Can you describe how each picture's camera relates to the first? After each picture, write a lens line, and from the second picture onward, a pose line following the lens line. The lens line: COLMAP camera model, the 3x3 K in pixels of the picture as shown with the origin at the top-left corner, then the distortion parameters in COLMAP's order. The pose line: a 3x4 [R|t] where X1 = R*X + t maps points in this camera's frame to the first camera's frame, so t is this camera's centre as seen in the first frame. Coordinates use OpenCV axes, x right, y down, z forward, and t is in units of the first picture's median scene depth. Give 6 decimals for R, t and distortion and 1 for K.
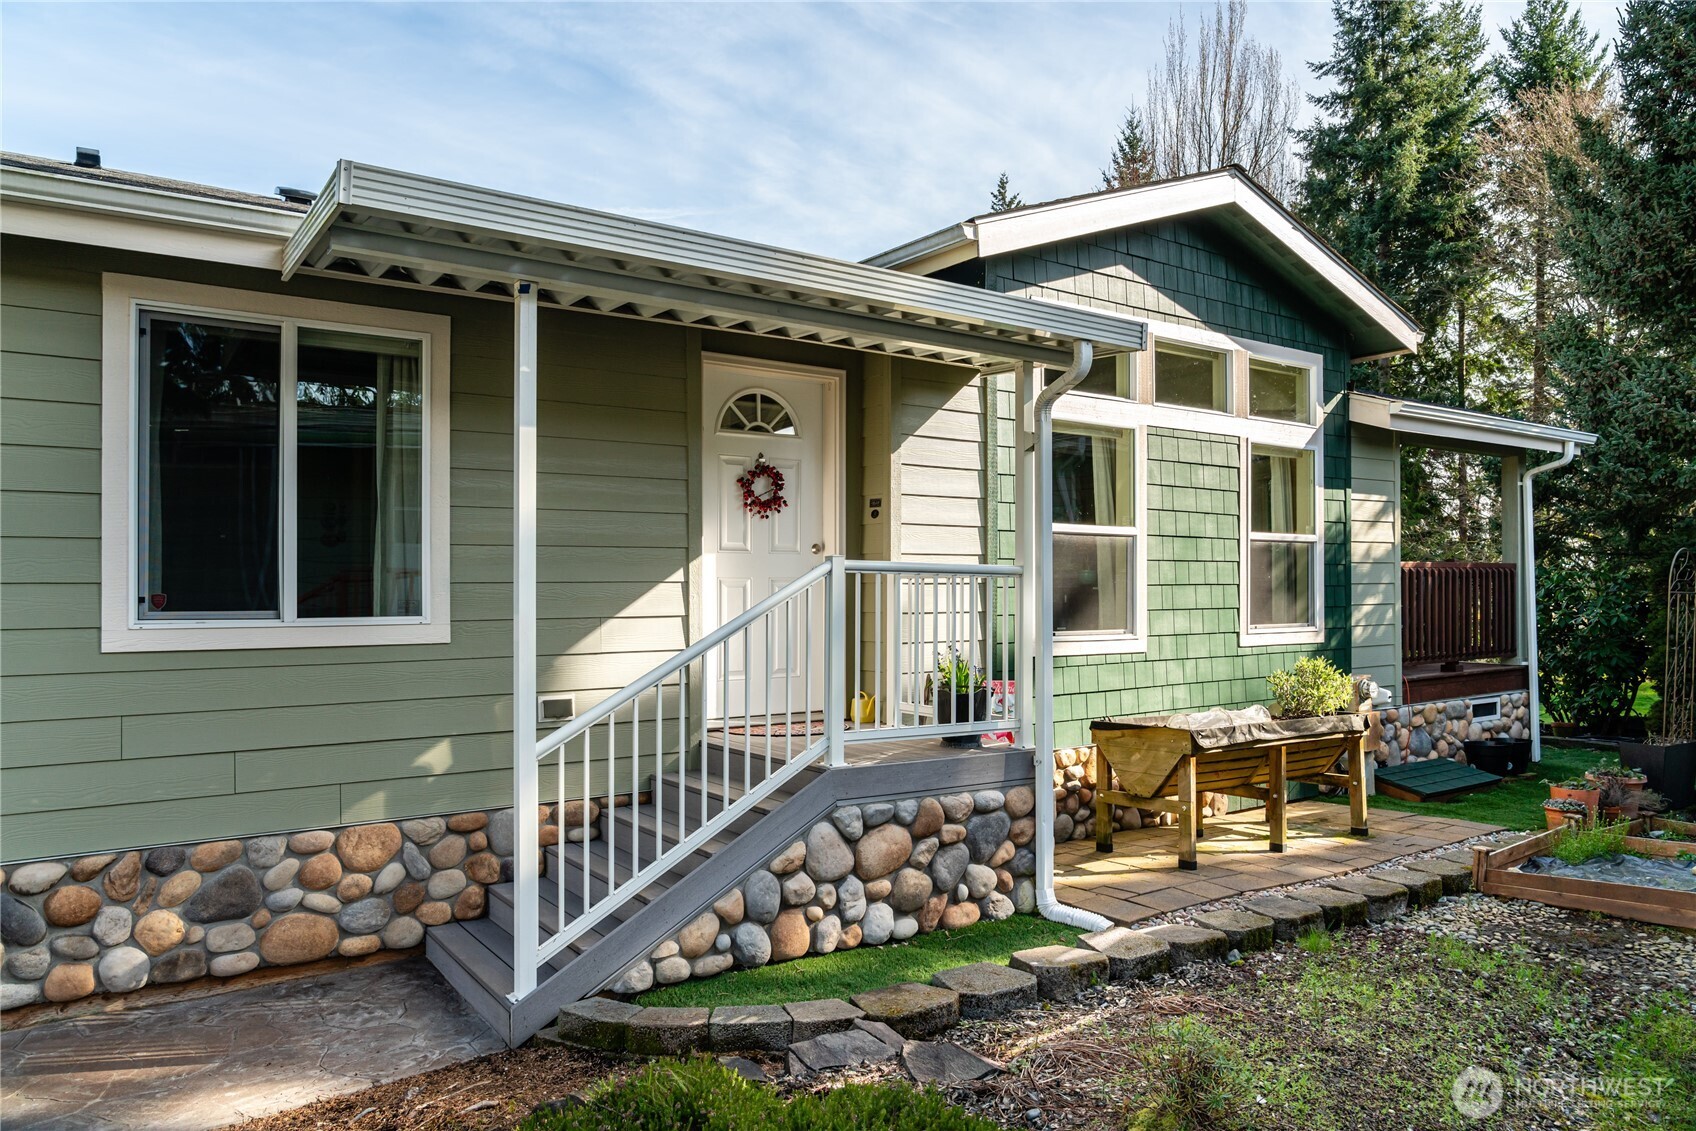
lens RADIAL K [[1128.5, 0, 848.8], [0, 1128.5, 590.5], [0, 0, 1]] dist [-0.028772, 0.000753]
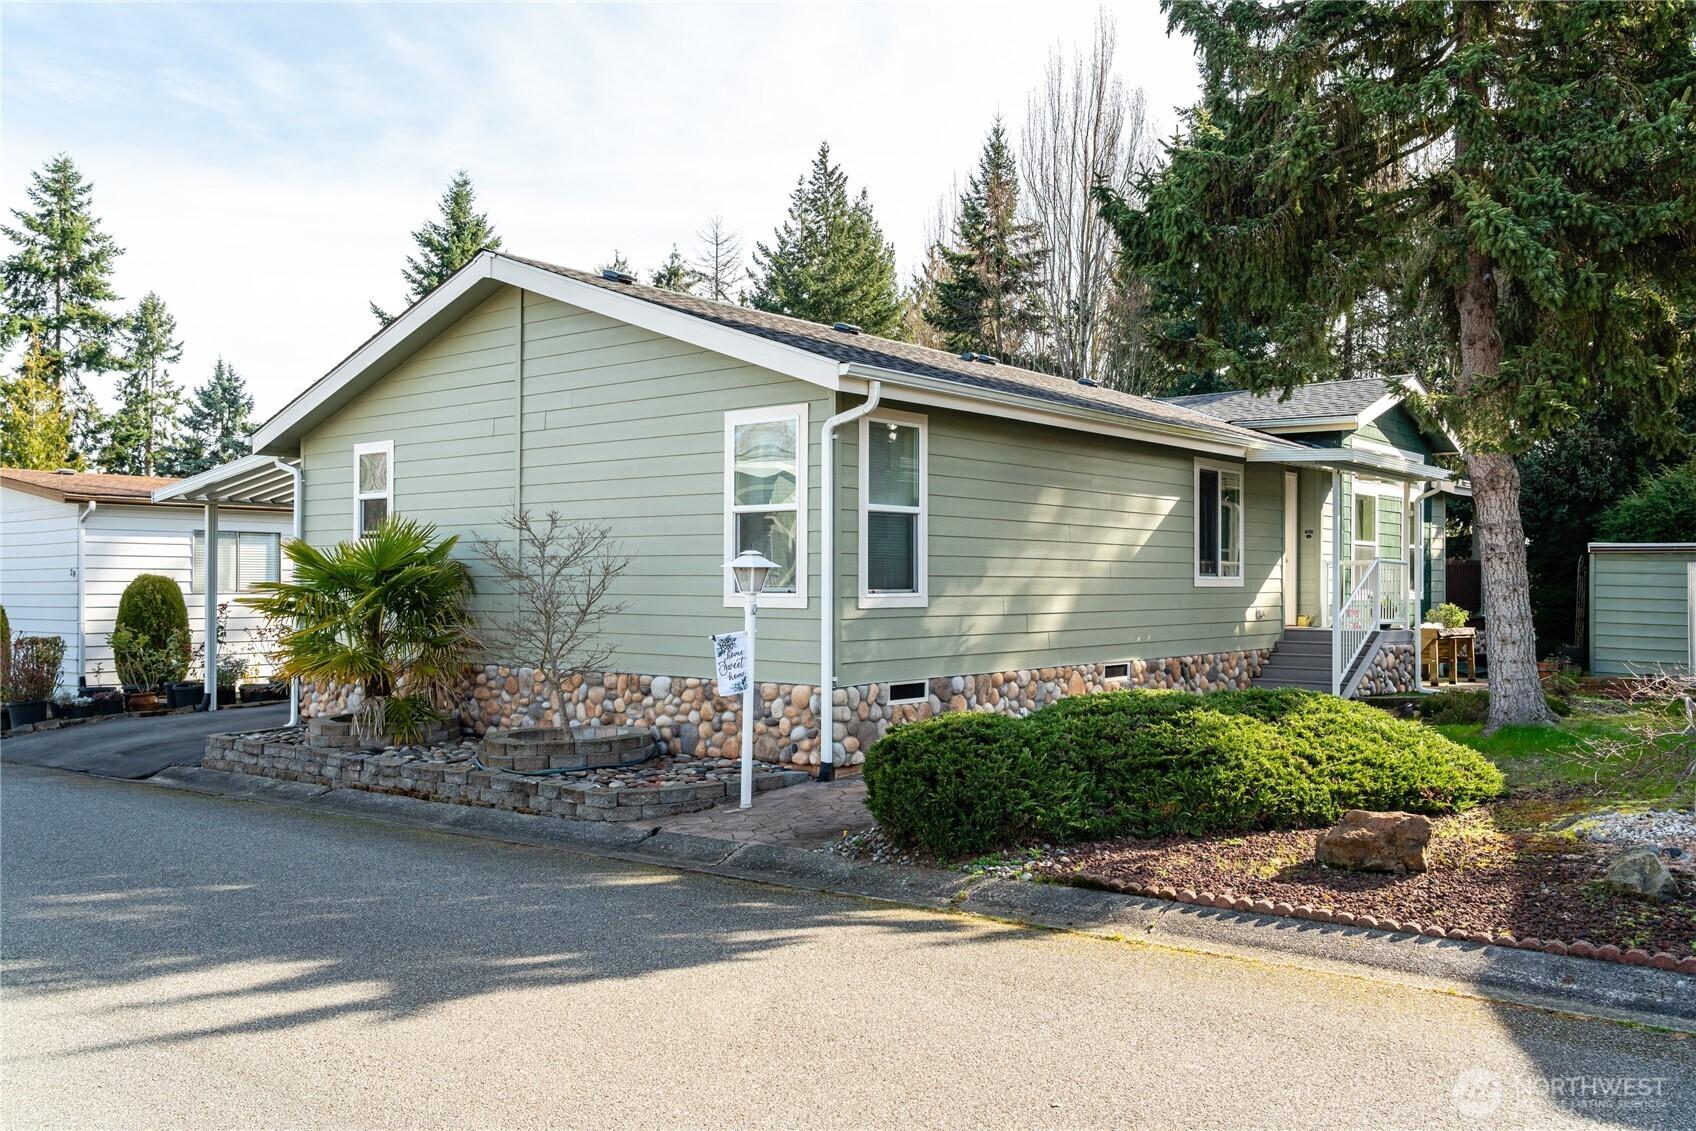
lens RADIAL K [[1336.1, 0, 848.0], [0, 1336.1, 565.5], [0, 0, 1]] dist [-0.000698, -0.000512]
pose [[0.964946, 0.014499, 0.262047, -0.243594], [-0.013603, 0.999894, -0.005233, 0.002736], [-0.262095, 0.001485, 0.965041, -0.210976]]
